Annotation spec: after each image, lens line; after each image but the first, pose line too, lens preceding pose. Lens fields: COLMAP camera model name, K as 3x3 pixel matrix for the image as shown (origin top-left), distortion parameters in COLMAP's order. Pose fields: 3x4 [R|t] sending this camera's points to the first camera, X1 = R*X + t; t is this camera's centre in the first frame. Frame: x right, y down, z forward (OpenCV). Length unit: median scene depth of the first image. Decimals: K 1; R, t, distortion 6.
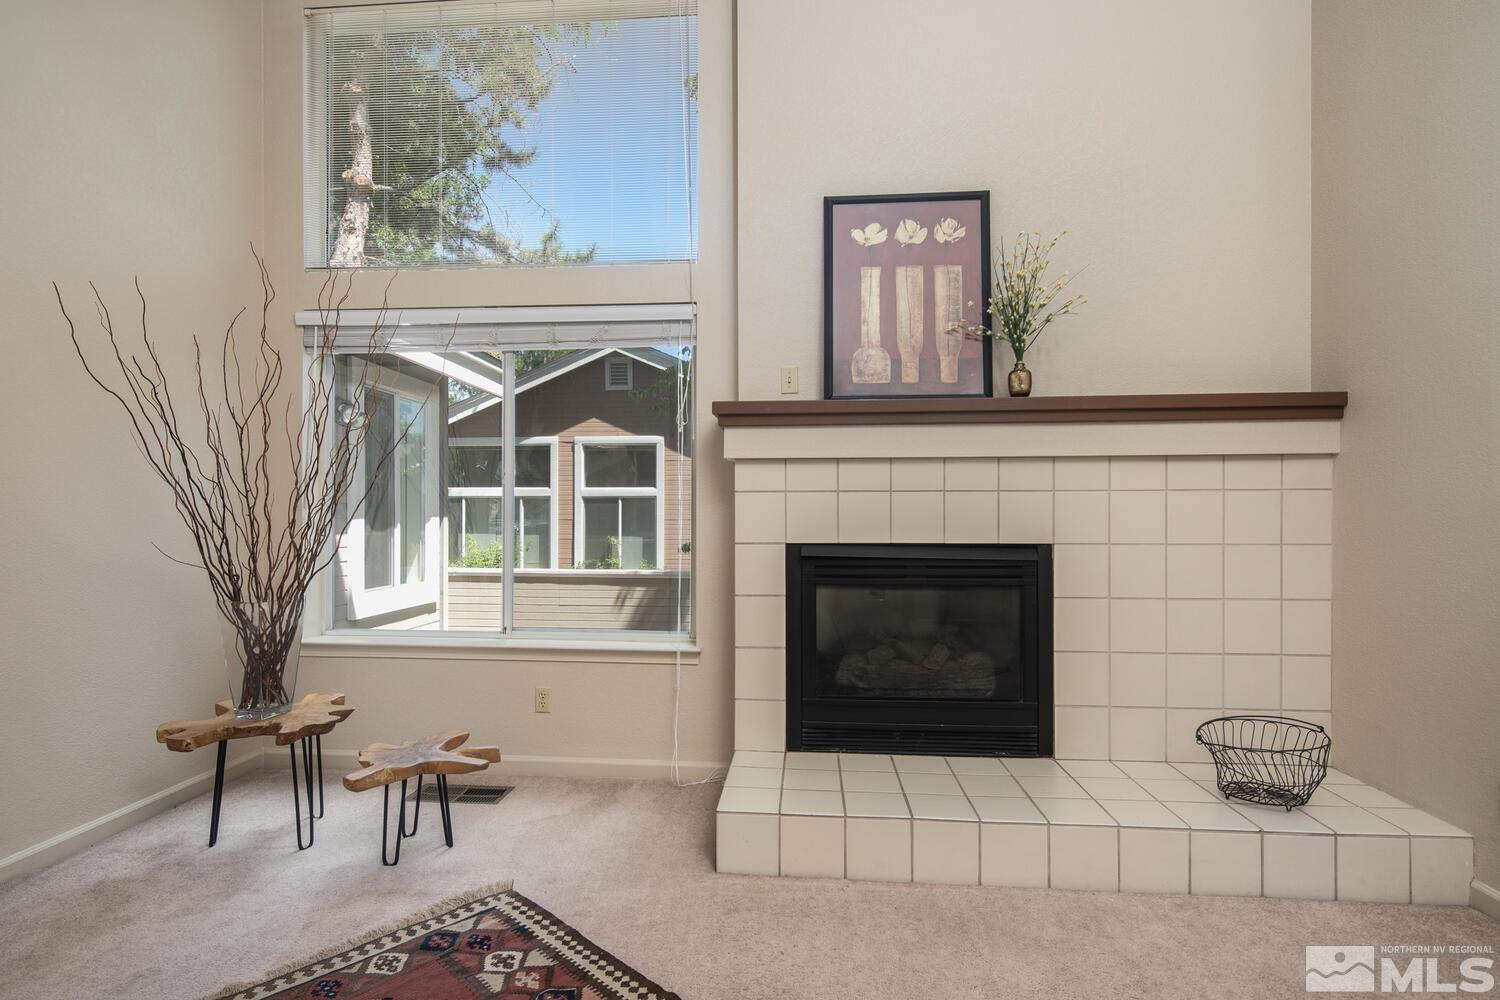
lens RADIAL K [[734.3, 0, 746.0], [0, 734.3, 519.3], [0, 0, 1]] dist [0.003576, 0.000303]
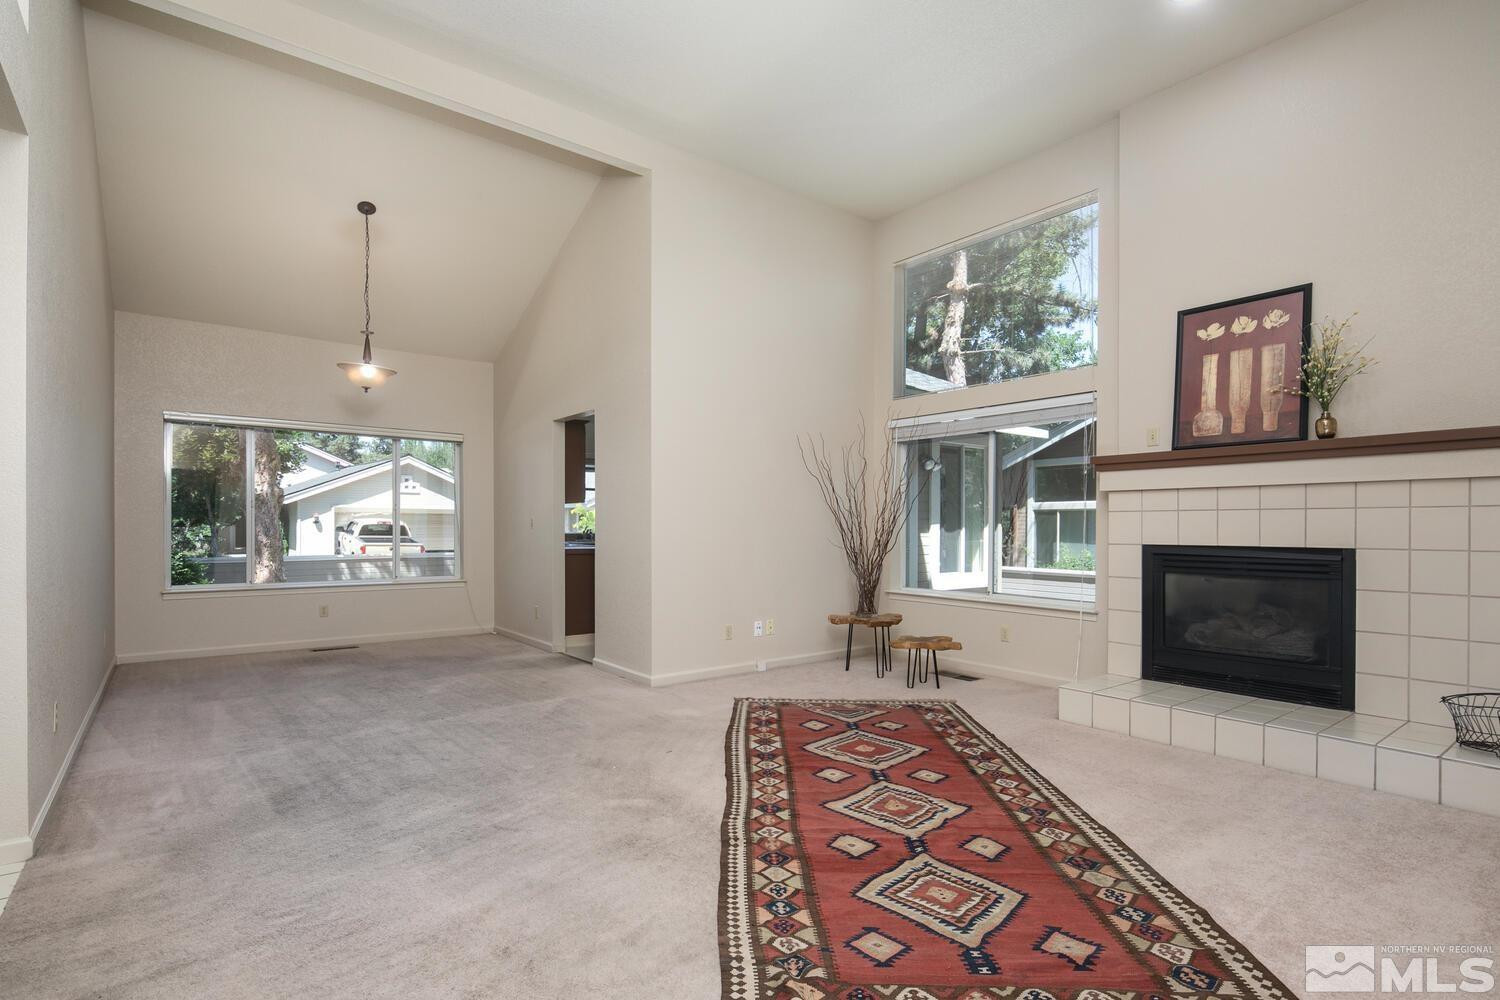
lens RADIAL K [[734.3, 0, 746.0], [0, 734.3, 519.3], [0, 0, 1]] dist [0.003576, 0.000303]
pose [[0.680043, -0.005229, -0.733154, 0.616044], [-0.006595, 0.999890, -0.013249, 0.005535], [0.733143, 0.013845, 0.679934, -0.658540]]
